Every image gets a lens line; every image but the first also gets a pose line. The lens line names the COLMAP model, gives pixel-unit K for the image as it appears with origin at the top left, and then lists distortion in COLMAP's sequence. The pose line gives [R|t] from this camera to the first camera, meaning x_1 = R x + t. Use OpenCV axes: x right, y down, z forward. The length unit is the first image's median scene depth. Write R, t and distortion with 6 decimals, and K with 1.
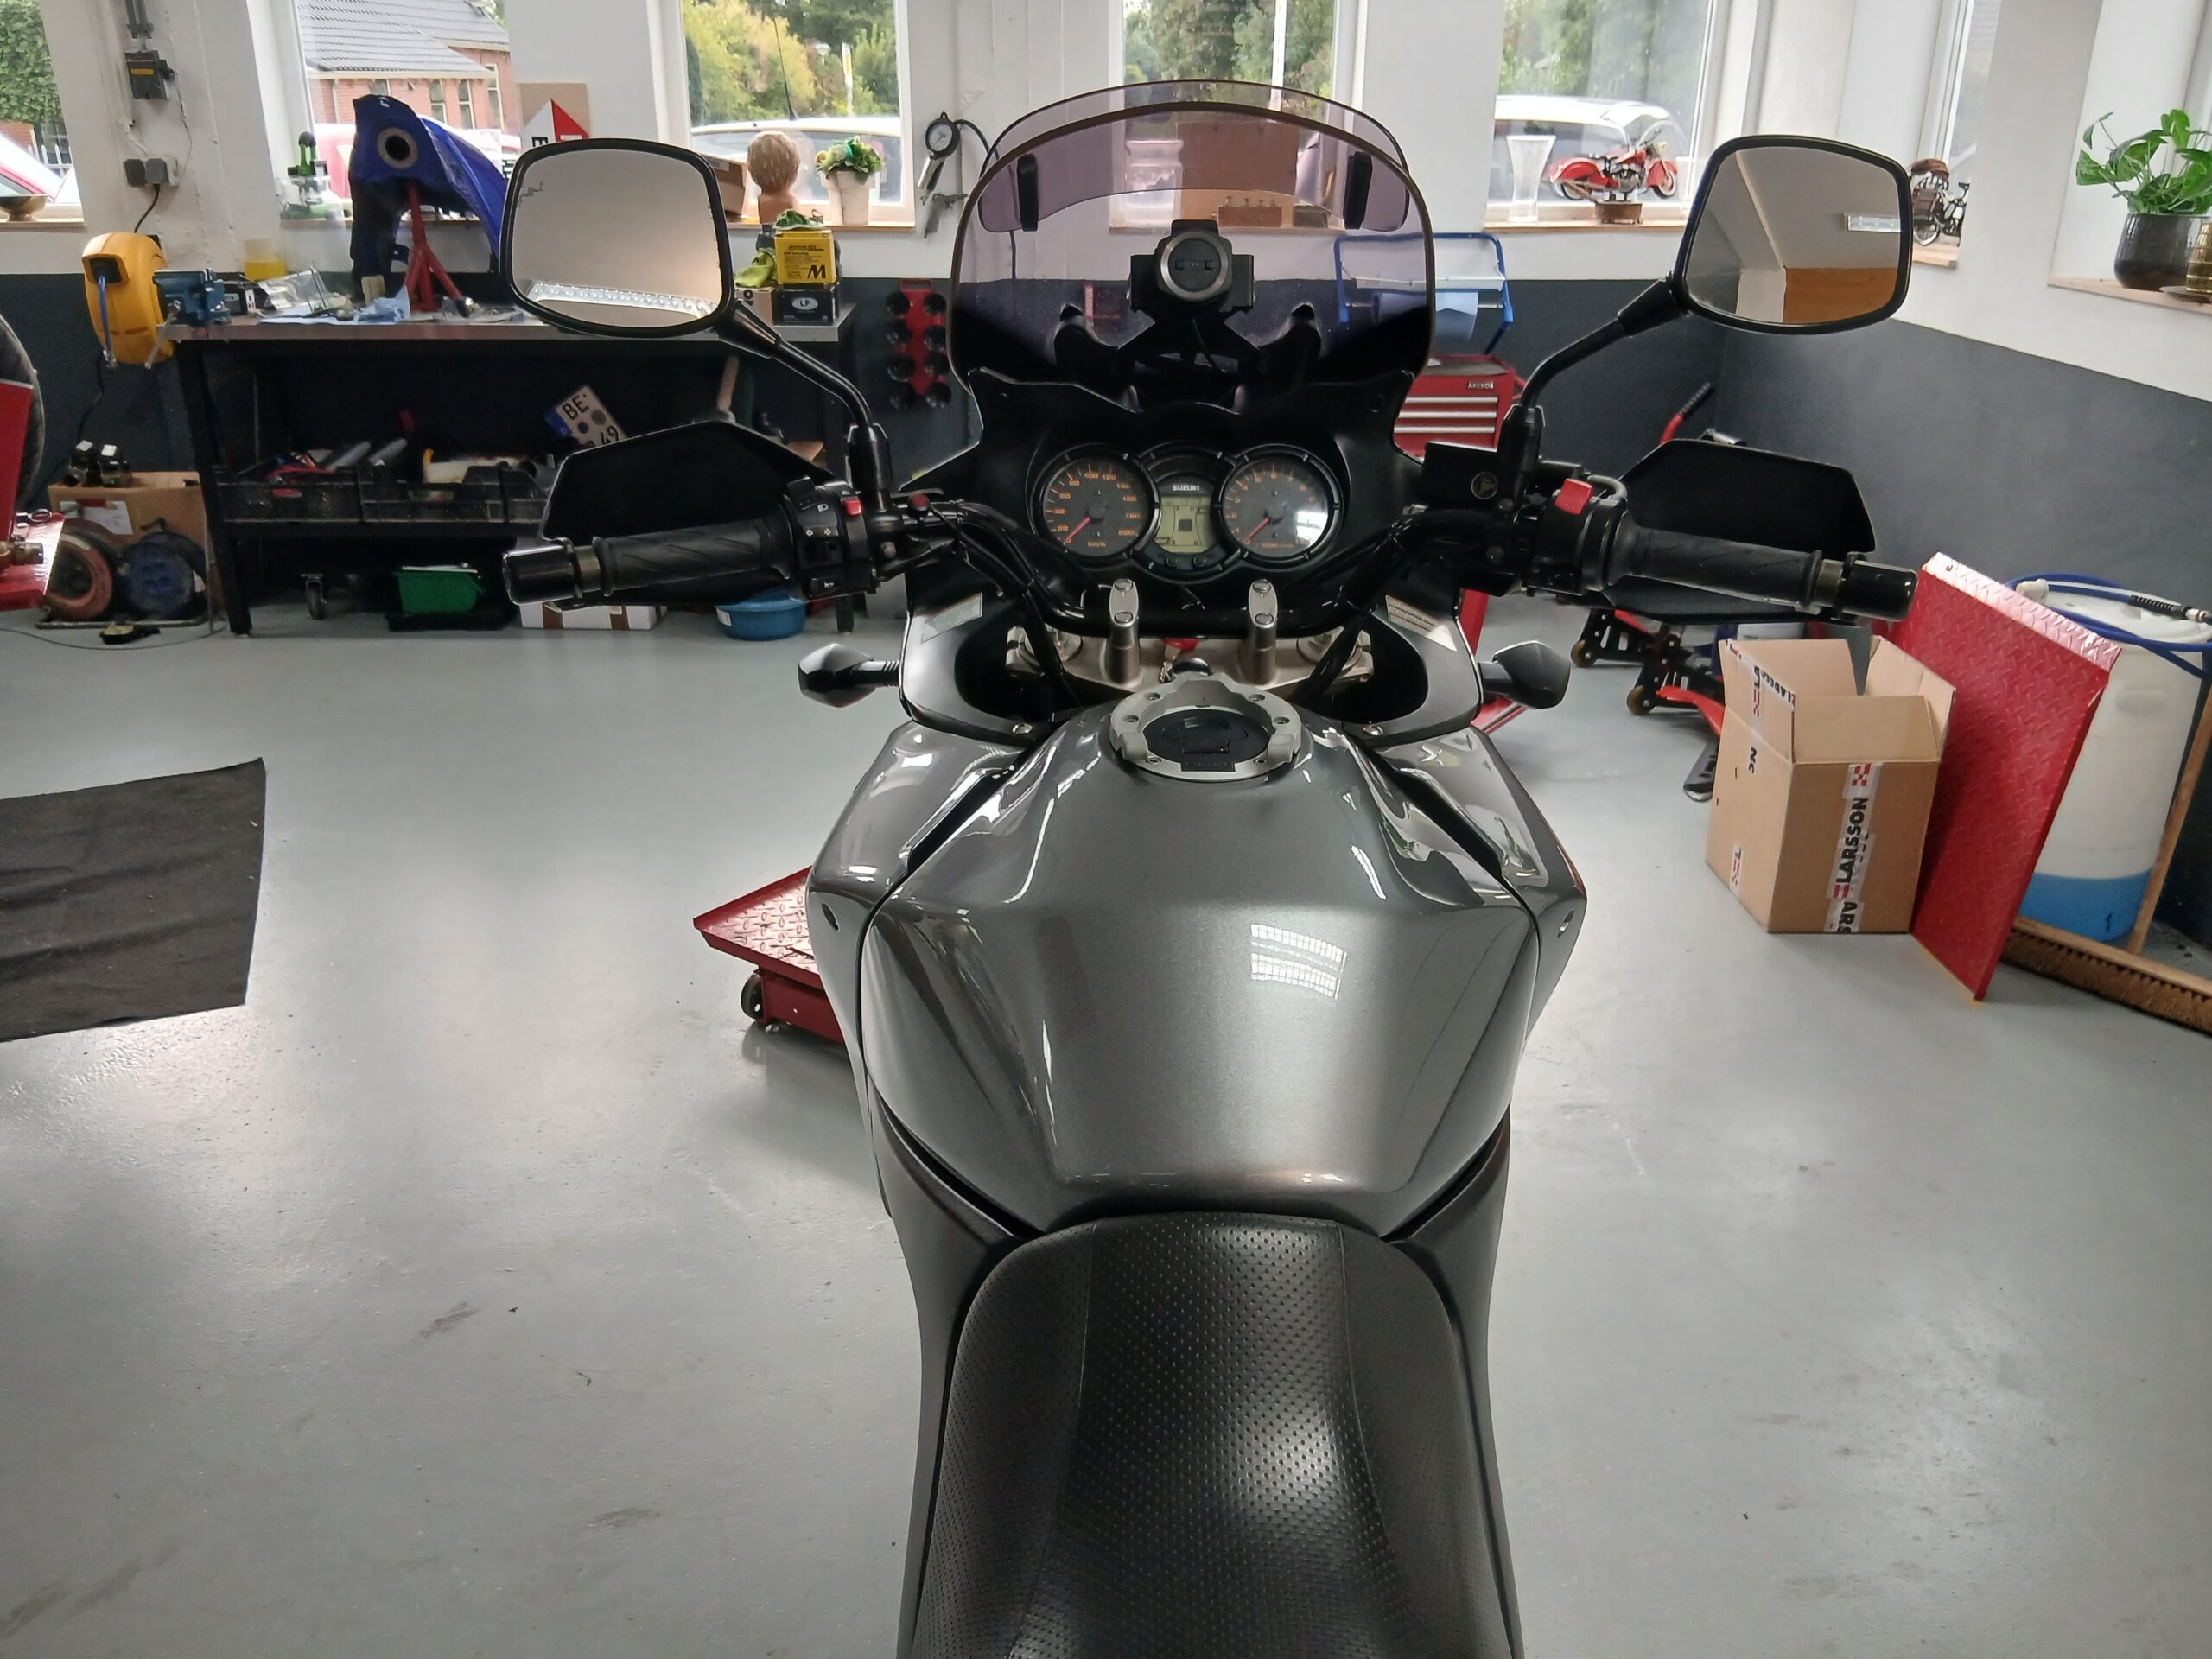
lens RADIAL K [[1703.0, 0, 1098.4], [0, 1703.0, 835.3], [0, 0, 1]] dist [0.115793, -0.203949]
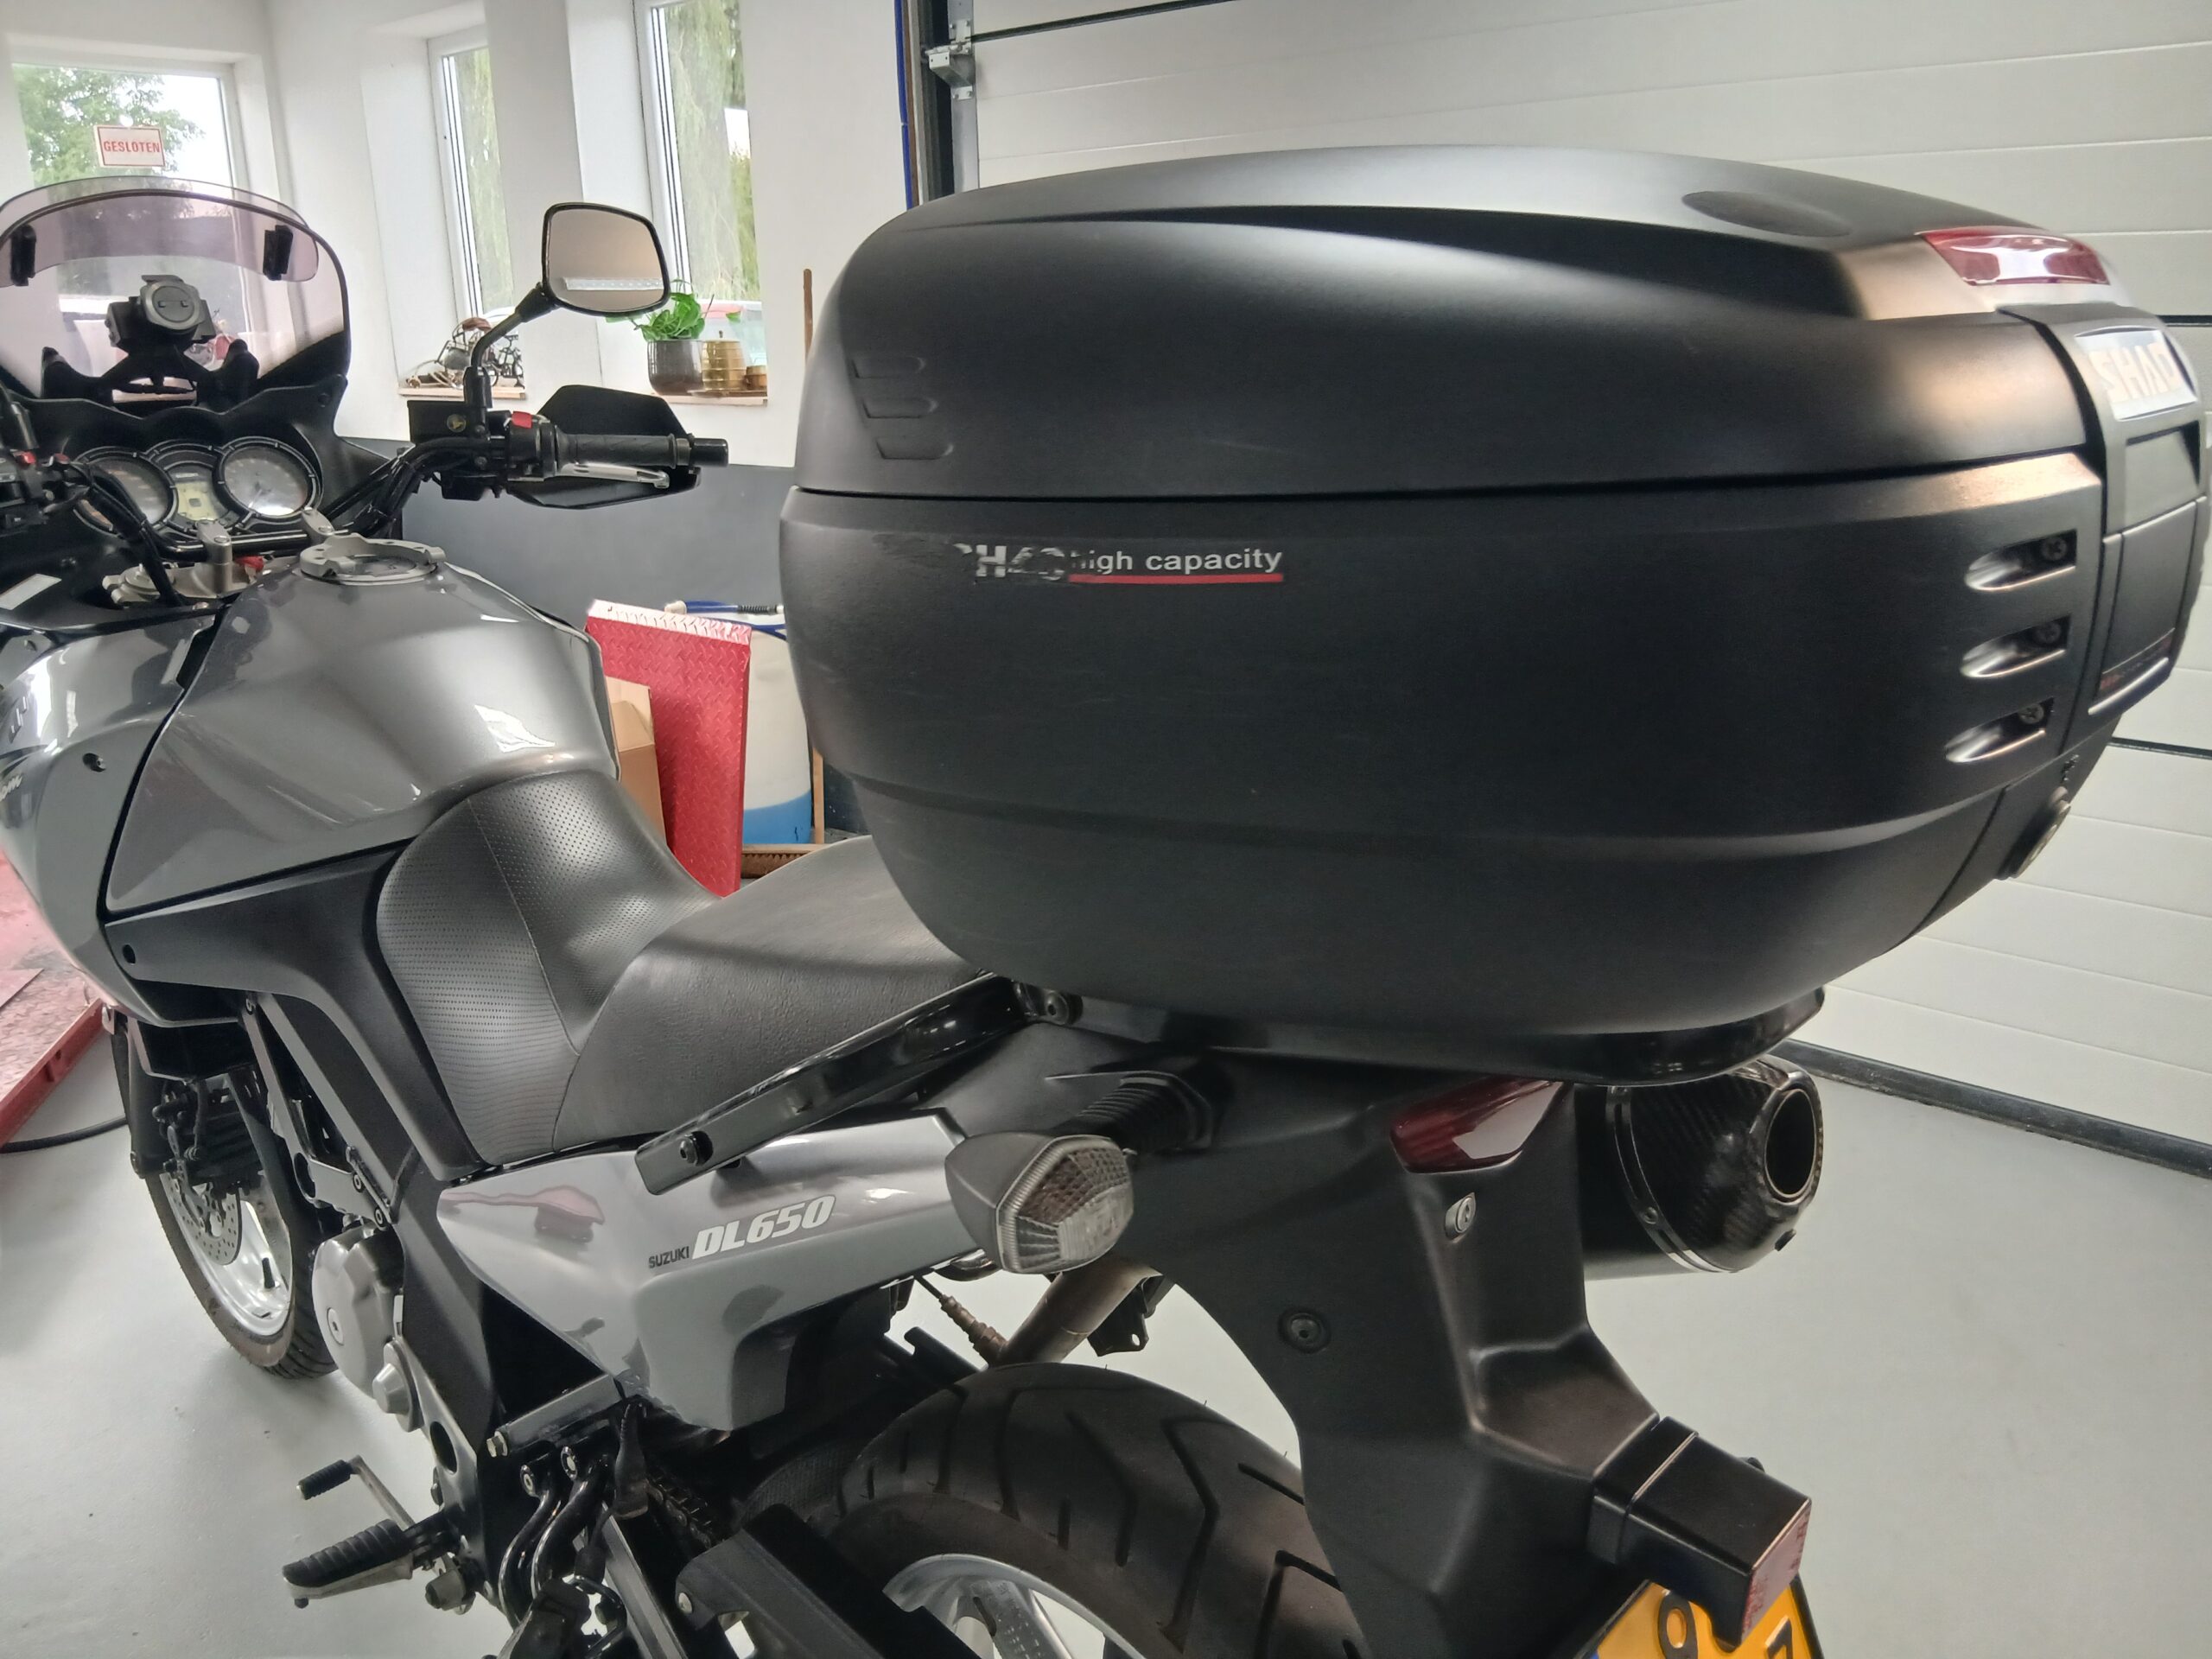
lens RADIAL K [[1703.0, 0, 1098.4], [0, 1703.0, 835.3], [0, 0, 1]] dist [0.115793, -0.203949]
pose [[0.691892, -0.226202, 0.685652, -0.167809], [0.301315, 0.953467, 0.010499, 0.098210], [-0.656121, 0.199333, 0.727854, -0.139562]]
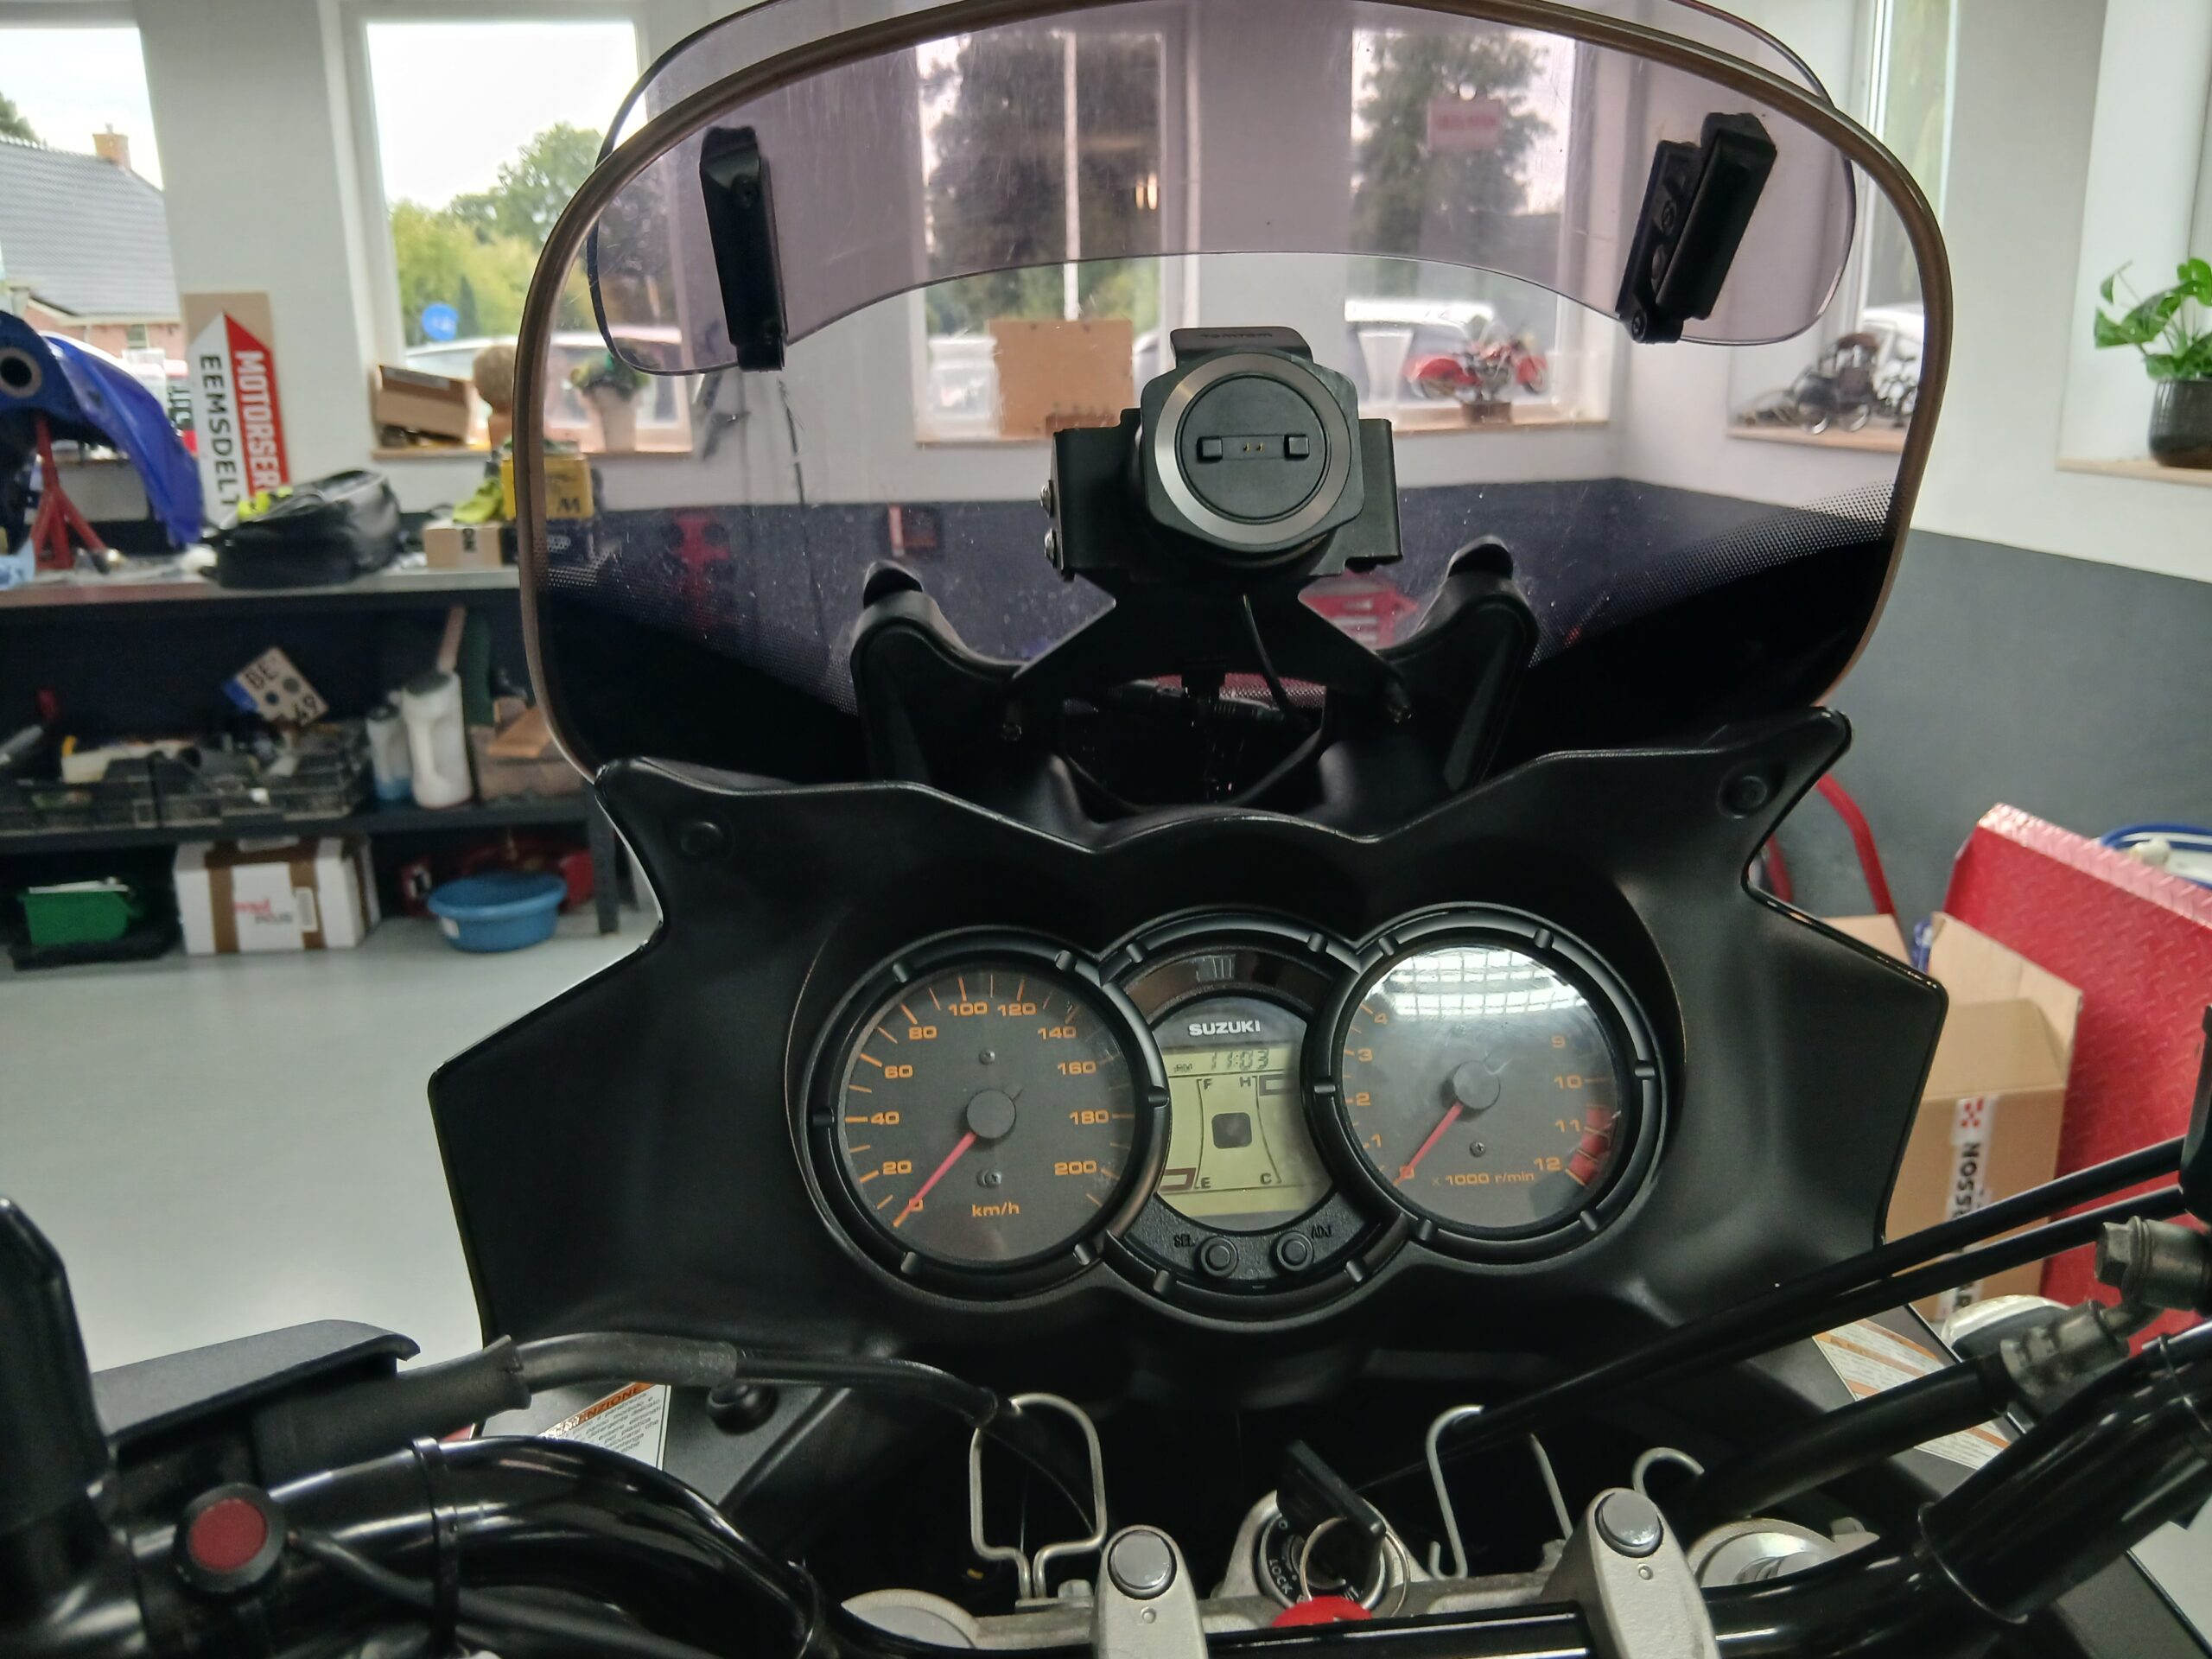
lens RADIAL K [[1725.6, 0, 1073.3], [0, 1725.6, 833.0], [0, 0, 1]] dist [0.062595, -0.121681]
pose [[0.994598, -0.049928, 0.091009, -0.005236], [0.060568, 0.991143, -0.118183, -0.078446], [-0.084302, 0.123057, 0.988813, 0.242932]]
